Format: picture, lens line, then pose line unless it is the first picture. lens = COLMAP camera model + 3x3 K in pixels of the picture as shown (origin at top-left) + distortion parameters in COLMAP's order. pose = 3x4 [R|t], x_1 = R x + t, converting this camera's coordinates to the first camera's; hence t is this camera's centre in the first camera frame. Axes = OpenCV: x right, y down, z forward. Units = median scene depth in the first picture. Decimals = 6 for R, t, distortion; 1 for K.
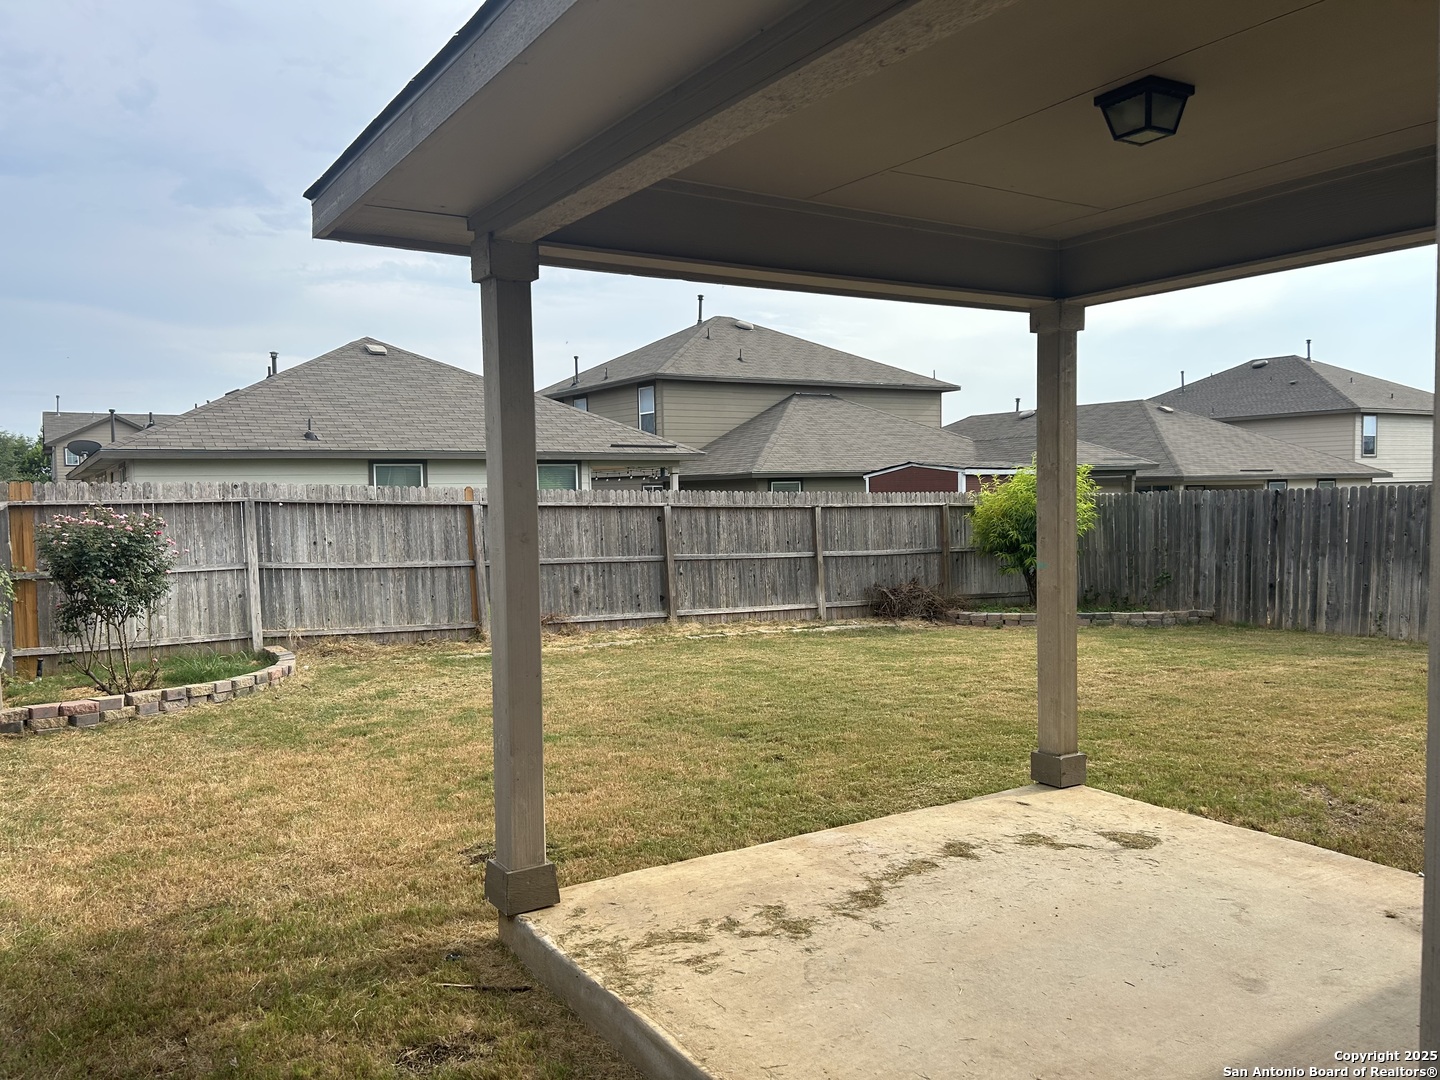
lens RADIAL K [[1083.9, 0, 705.0], [0, 1083.9, 543.5], [0, 0, 1]] dist [0.062494, -0.070922]
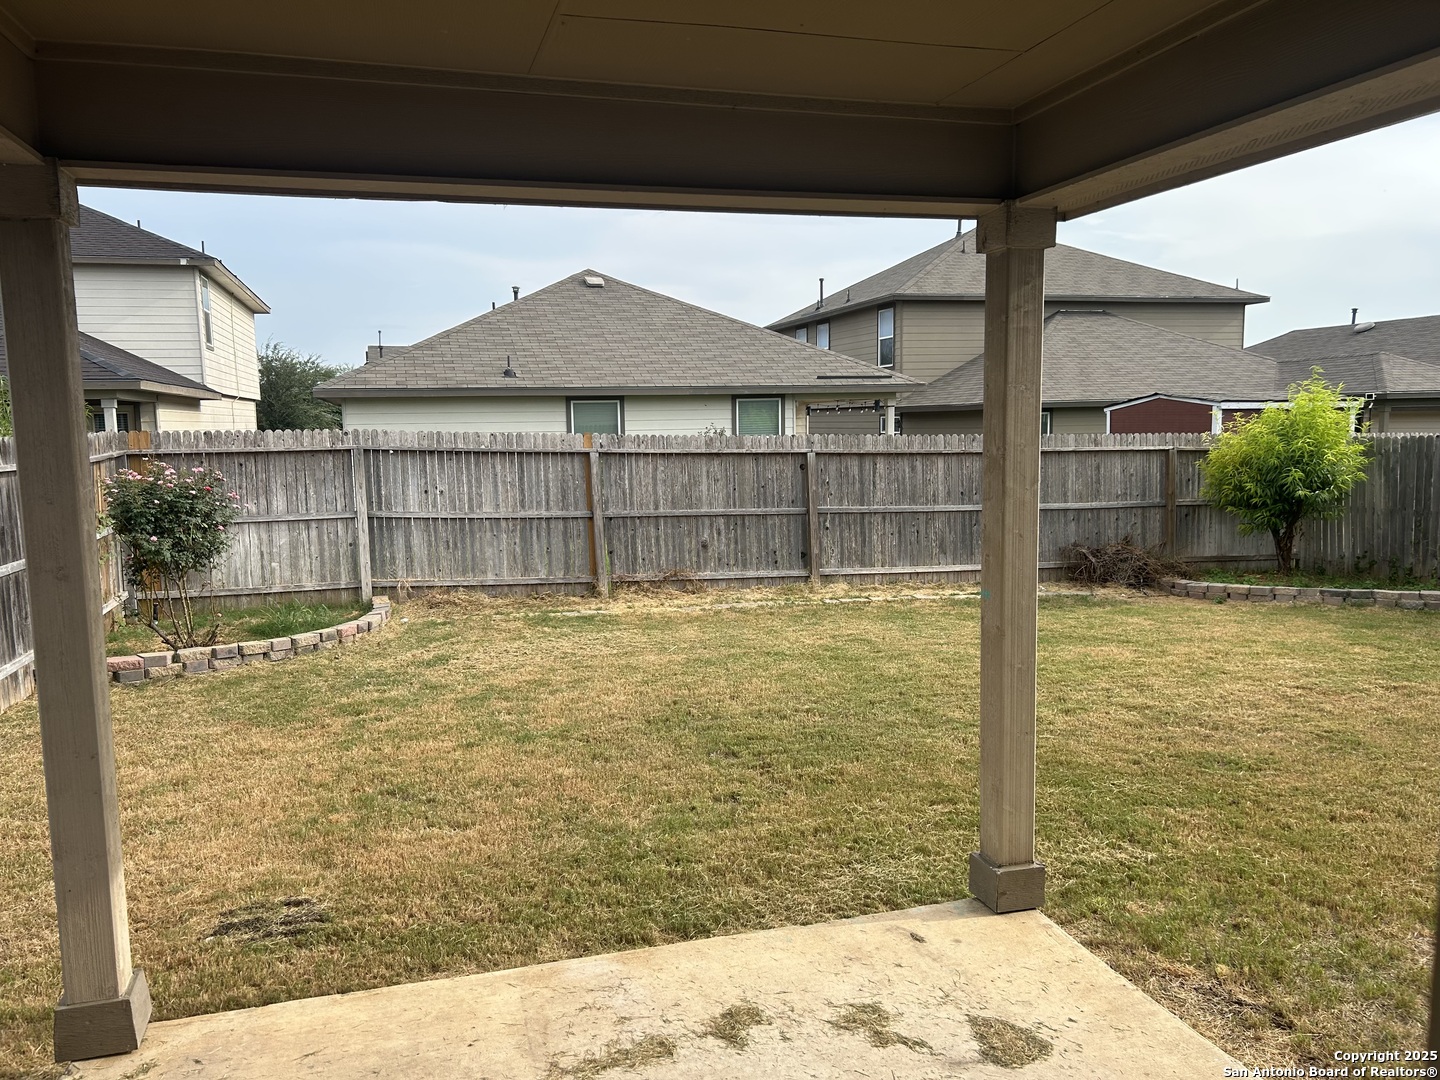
lens RADIAL K [[1083.9, 0, 708.6], [0, 1083.9, 544.2], [0, 0, 1]] dist [0.062494, -0.070922]
pose [[0.962382, 0.030857, -0.269942, 0.139721], [-0.011489, 0.997263, 0.073039, -0.025798], [0.271457, -0.067190, 0.960102, 0.124409]]
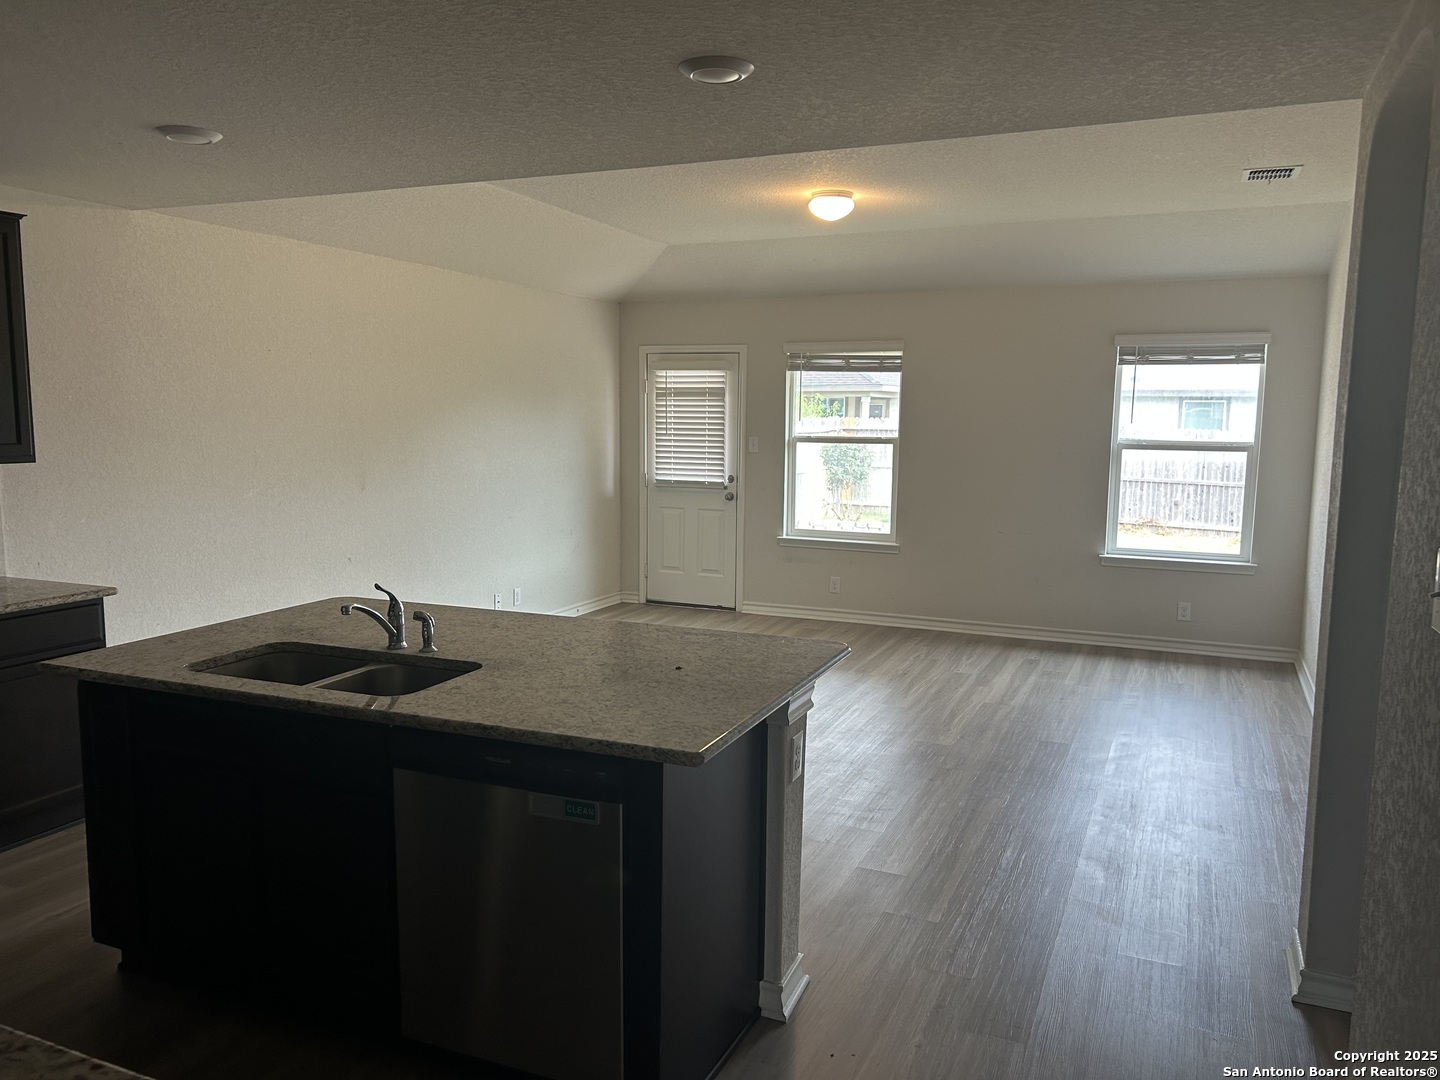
lens RADIAL K [[1083.9, 0, 716.8], [0, 1083.9, 539.1], [0, 0, 1]] dist [0.062494, -0.070922]
pose [[0.564520, 0.119108, -0.816780, 0.707914], [-0.059221, 0.992828, 0.103849, -0.021248], [0.823292, -0.010254, 0.567525, -0.253254]]
